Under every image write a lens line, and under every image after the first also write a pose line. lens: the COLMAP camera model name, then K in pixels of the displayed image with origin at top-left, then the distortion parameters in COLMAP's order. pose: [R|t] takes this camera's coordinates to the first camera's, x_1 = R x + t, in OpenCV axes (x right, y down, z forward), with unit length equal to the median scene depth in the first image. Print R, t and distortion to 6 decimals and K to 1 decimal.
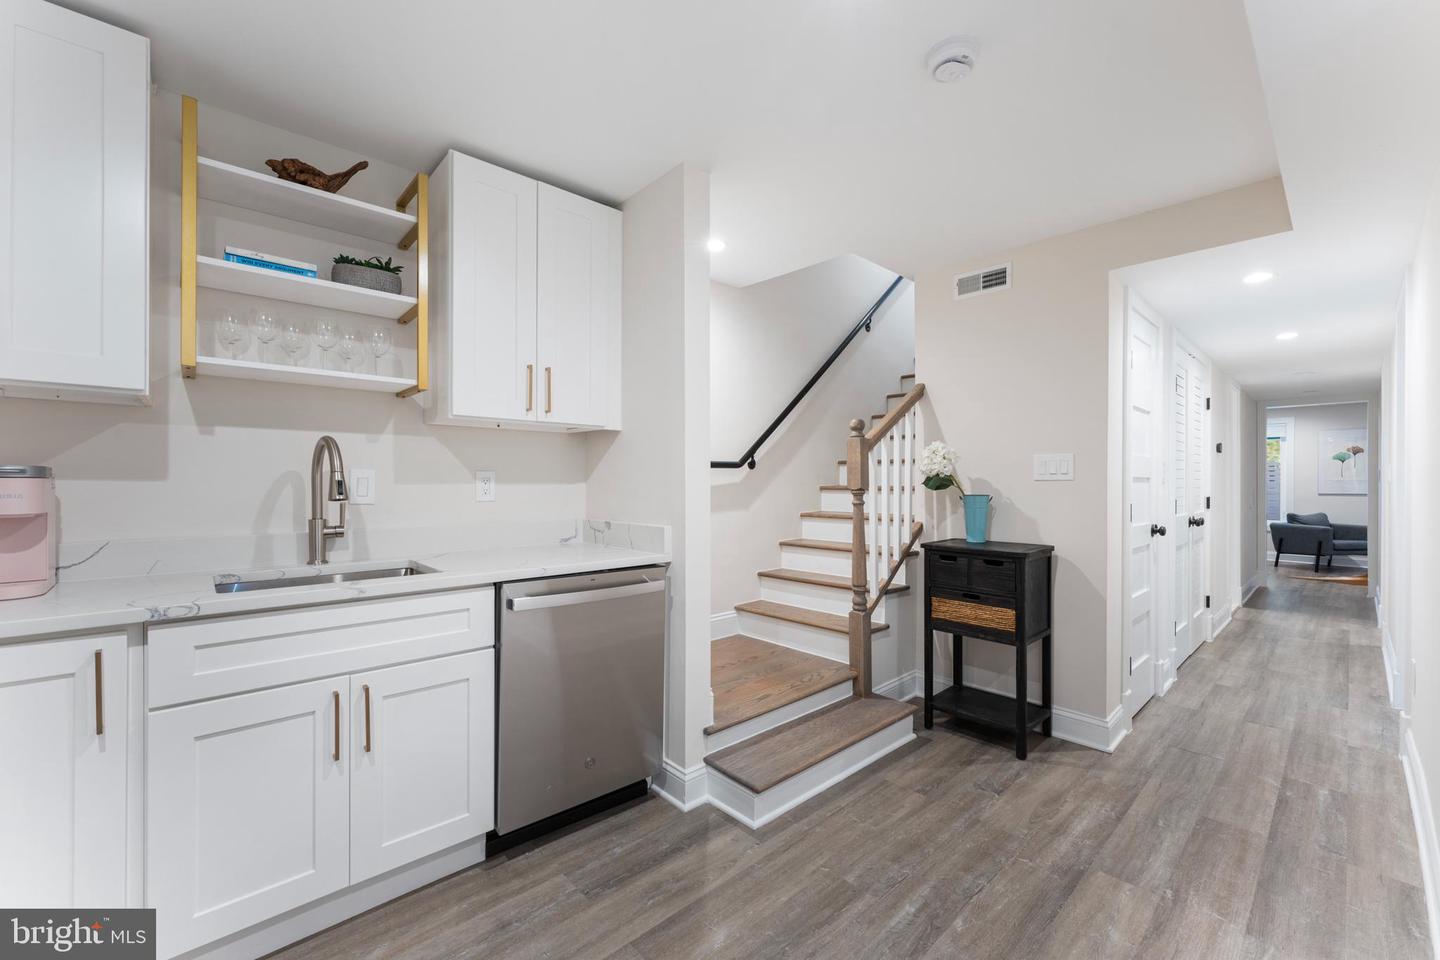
lens RADIAL K [[584.2, 0, 720.0], [0, 584.2, 480.0], [0, 0, 1]] dist [0.002914, 0.000166]
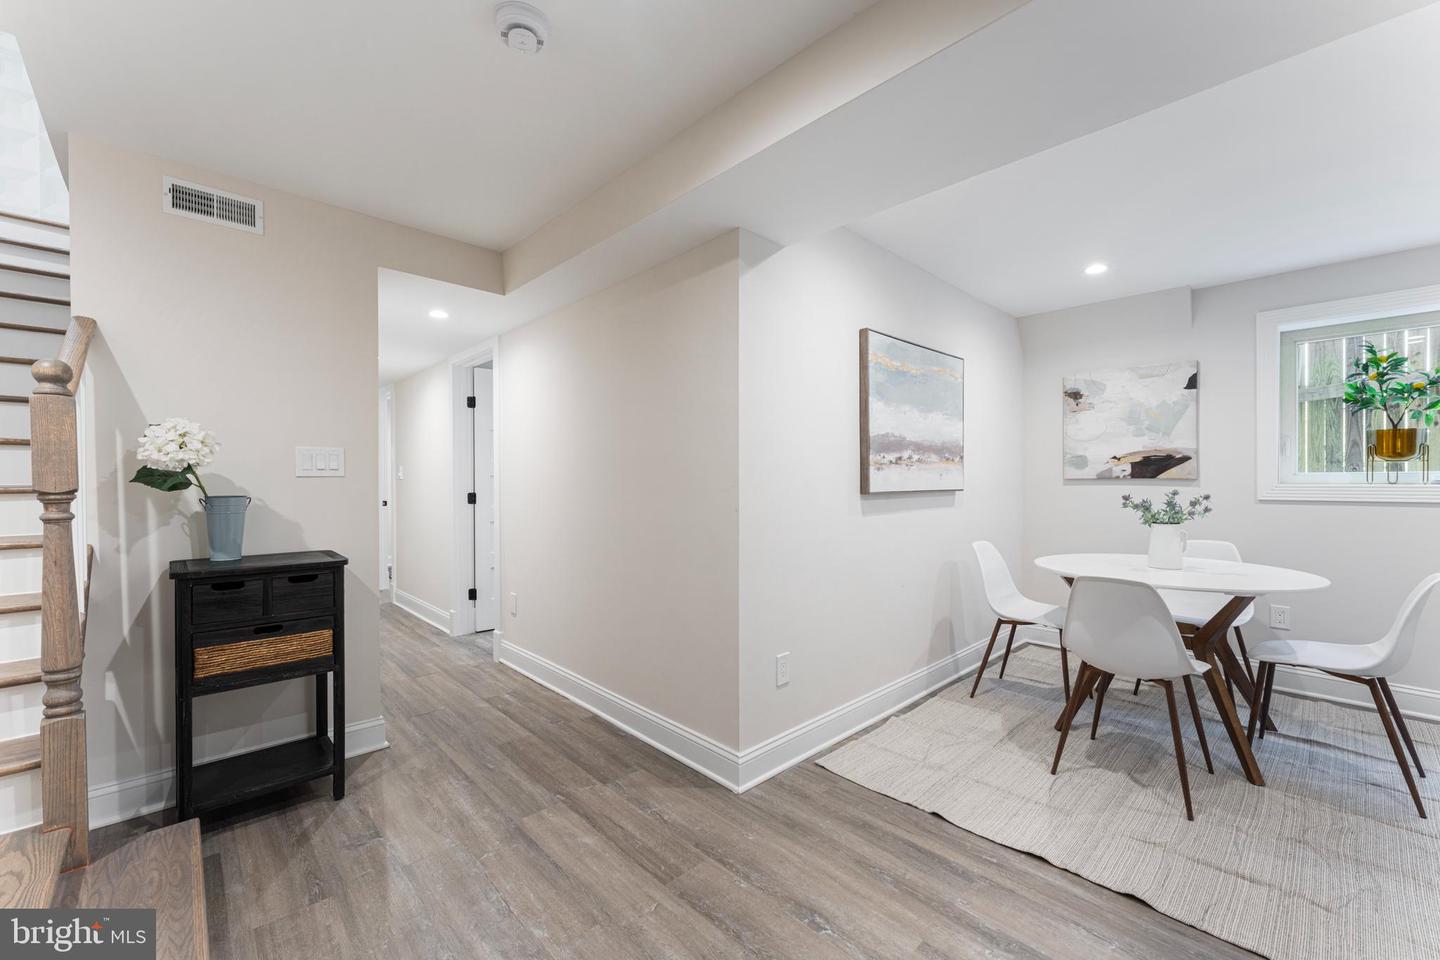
lens RADIAL K [[584.2, 0, 720.0], [0, 584.2, 480.0], [0, 0, 1]] dist [0.002914, 0.000166]
pose [[-0.006506, -0.001914, 0.999977, -0.409580], [-0.003039, 0.999994, 0.001894, 0.002536], [-0.999974, -0.003027, -0.006512, 0.514467]]
